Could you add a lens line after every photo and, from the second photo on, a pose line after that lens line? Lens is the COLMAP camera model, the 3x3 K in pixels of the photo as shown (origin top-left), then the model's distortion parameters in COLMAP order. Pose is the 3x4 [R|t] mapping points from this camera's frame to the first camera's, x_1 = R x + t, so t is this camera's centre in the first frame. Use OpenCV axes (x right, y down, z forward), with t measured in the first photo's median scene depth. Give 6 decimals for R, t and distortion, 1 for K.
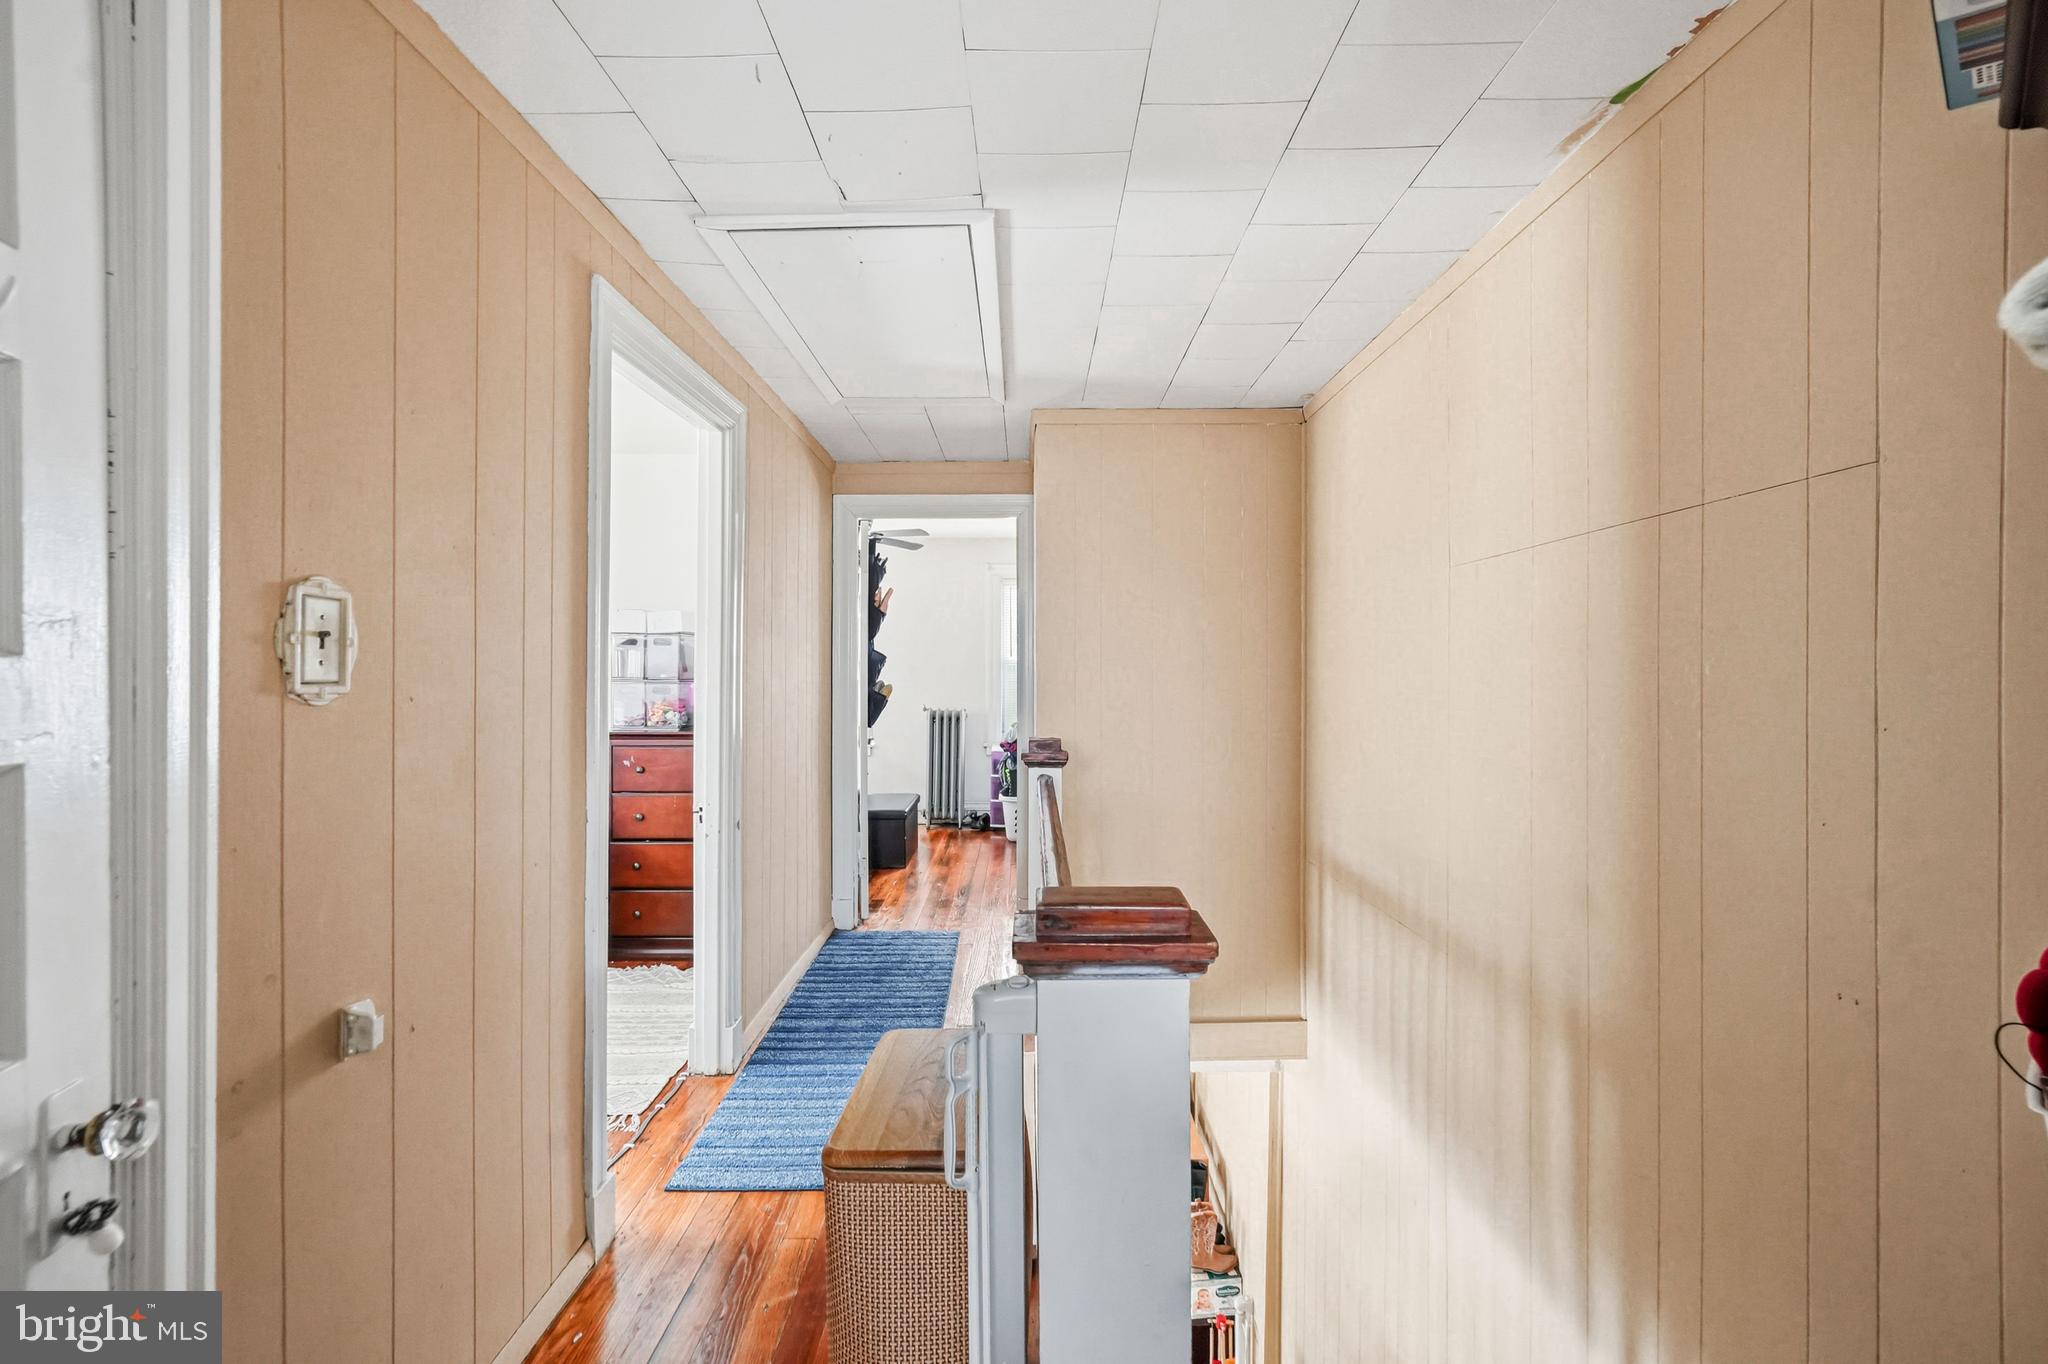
lens RADIAL K [[945.0, 0, 1024.4], [0, 945.0, 680.3], [0, 0, 1]] dist [0.000818, 0.000018]
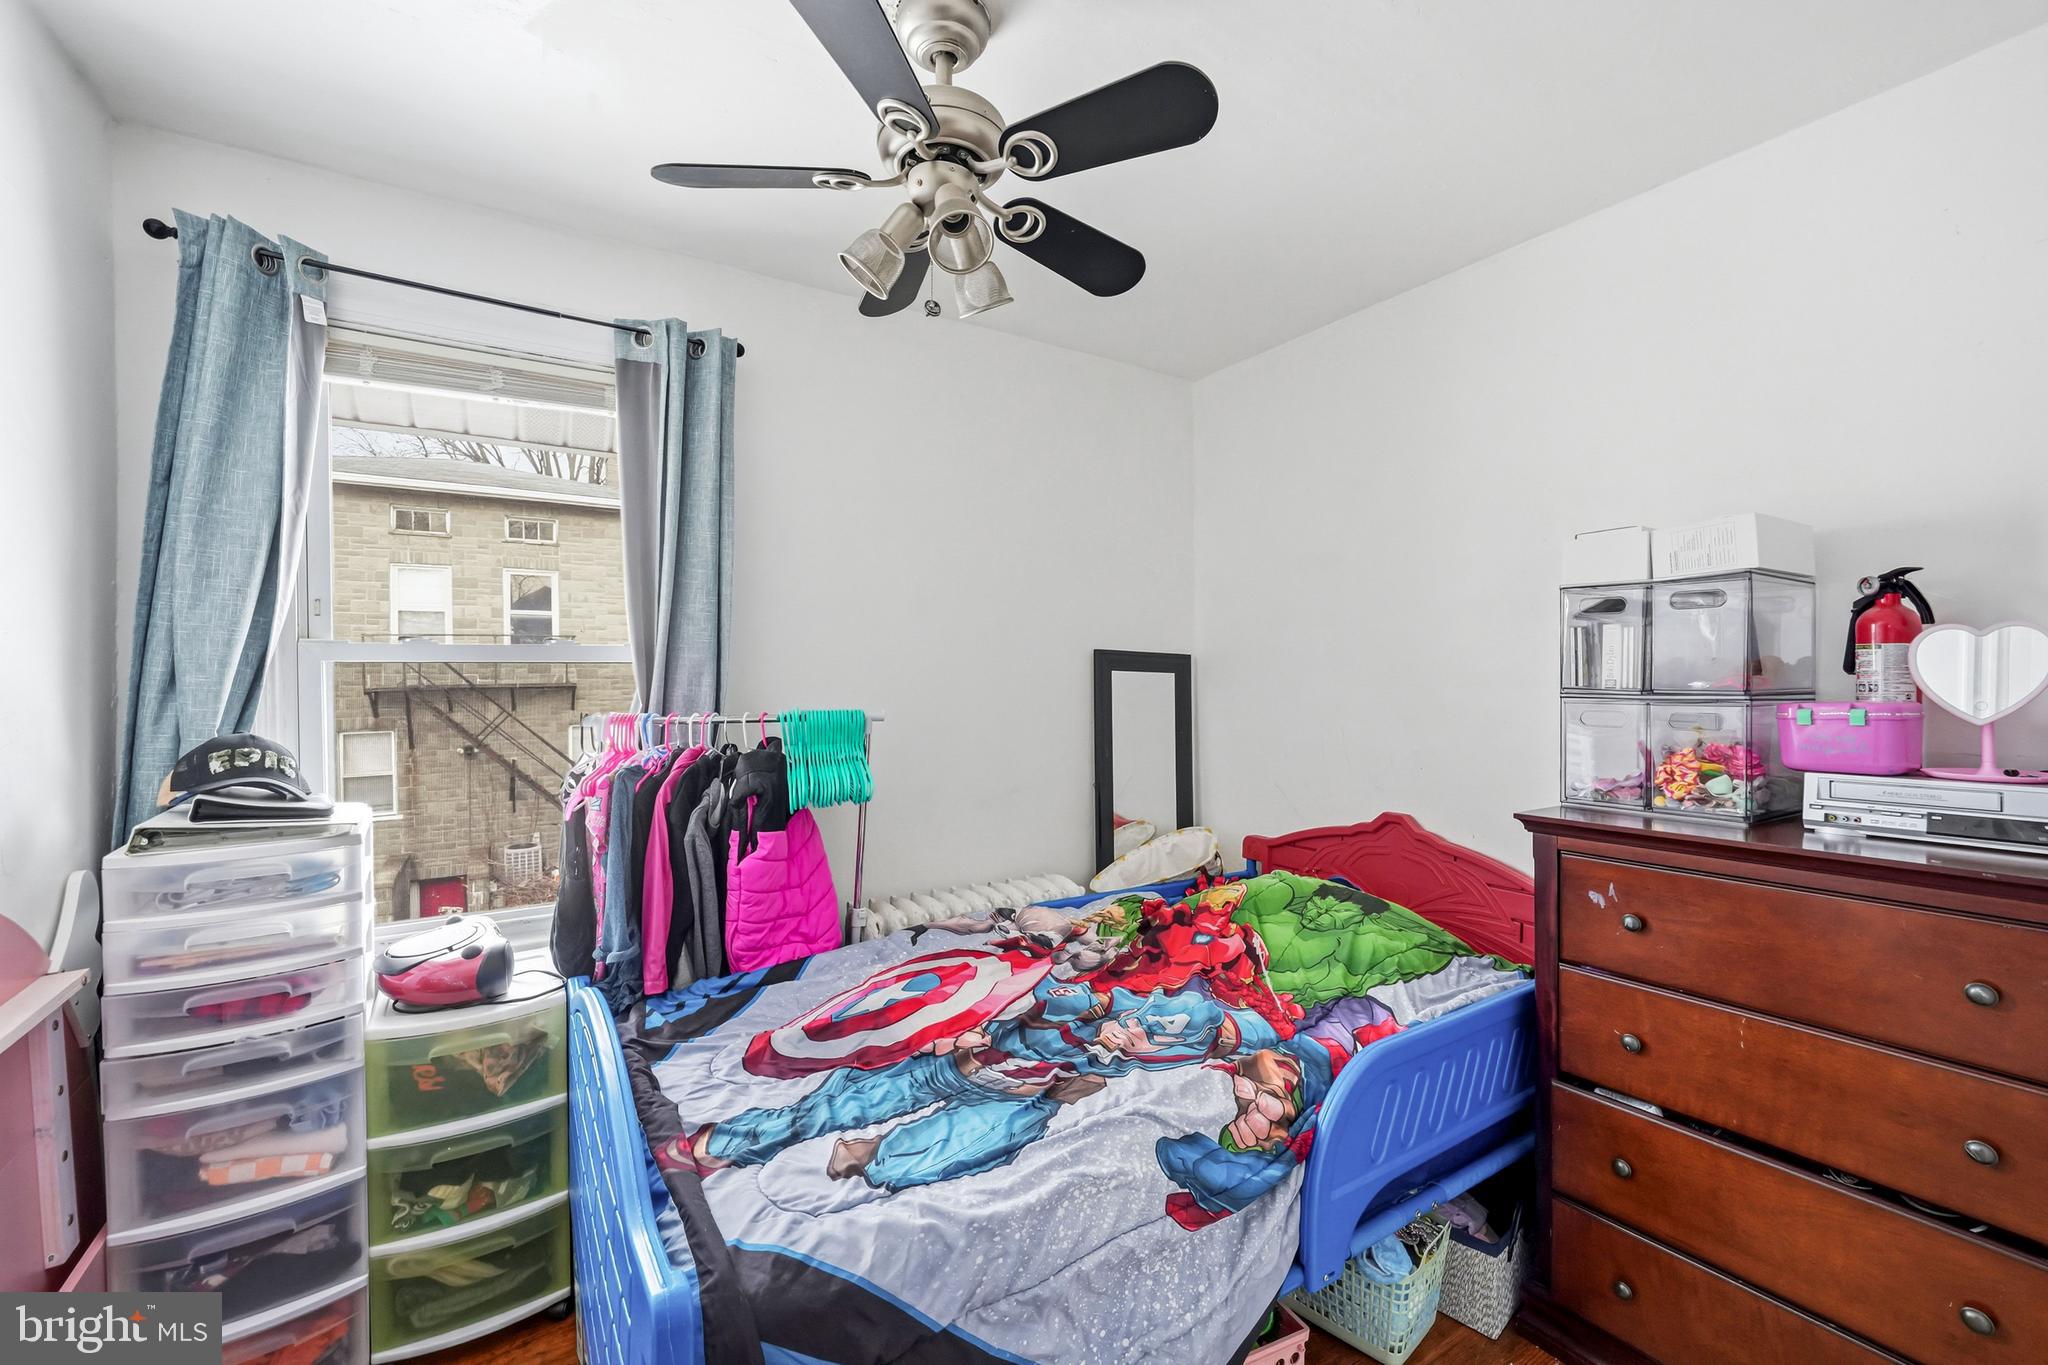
lens RADIAL K [[852.9, 0, 1028.0], [0, 852.9, 680.1], [0, 0, 1]] dist [0.000052, -0.000009]
pose [[0.544326, 0.001578, -0.838873, -0.234563], [0.004449, 0.999979, 0.004768, -0.009779], [0.838862, -0.006328, 0.544307, 0.566938]]
